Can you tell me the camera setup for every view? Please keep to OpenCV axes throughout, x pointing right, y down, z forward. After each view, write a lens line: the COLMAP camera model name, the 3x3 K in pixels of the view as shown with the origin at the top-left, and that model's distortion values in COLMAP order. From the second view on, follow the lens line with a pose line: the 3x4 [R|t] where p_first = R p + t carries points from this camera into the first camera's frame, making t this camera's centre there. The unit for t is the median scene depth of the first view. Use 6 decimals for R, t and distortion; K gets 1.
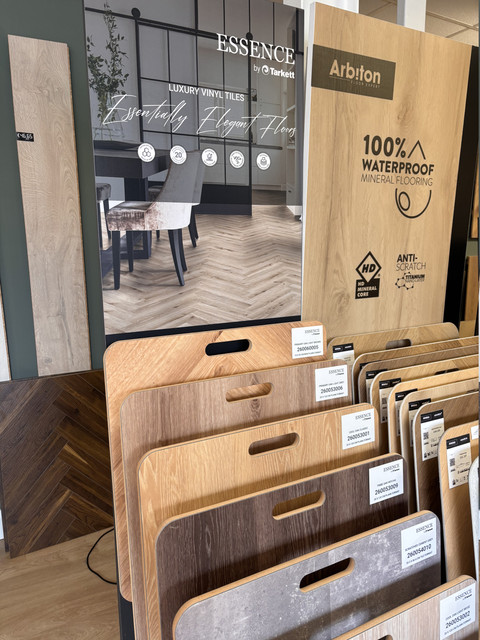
lens RADIAL K [[483.5, 0, 241.0], [0, 483.5, 324.6], [0, 0, 1]] dist [0.038549, -0.041919]
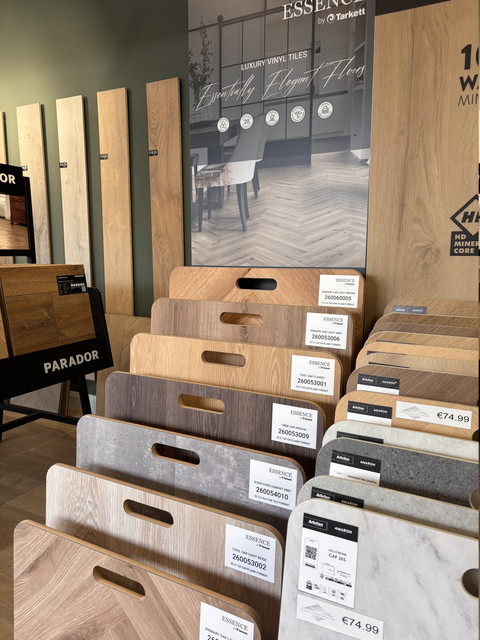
lens RADIAL K [[483.5, 0, 231.9], [0, 483.5, 327.3], [0, 0, 1]] dist [0.038549, -0.041919]
pose [[0.538024, 0.142548, -0.830789, 0.916198], [-0.151539, 0.985896, 0.071024, 0.077542], [0.829196, 0.087684, 0.552037, 0.332151]]
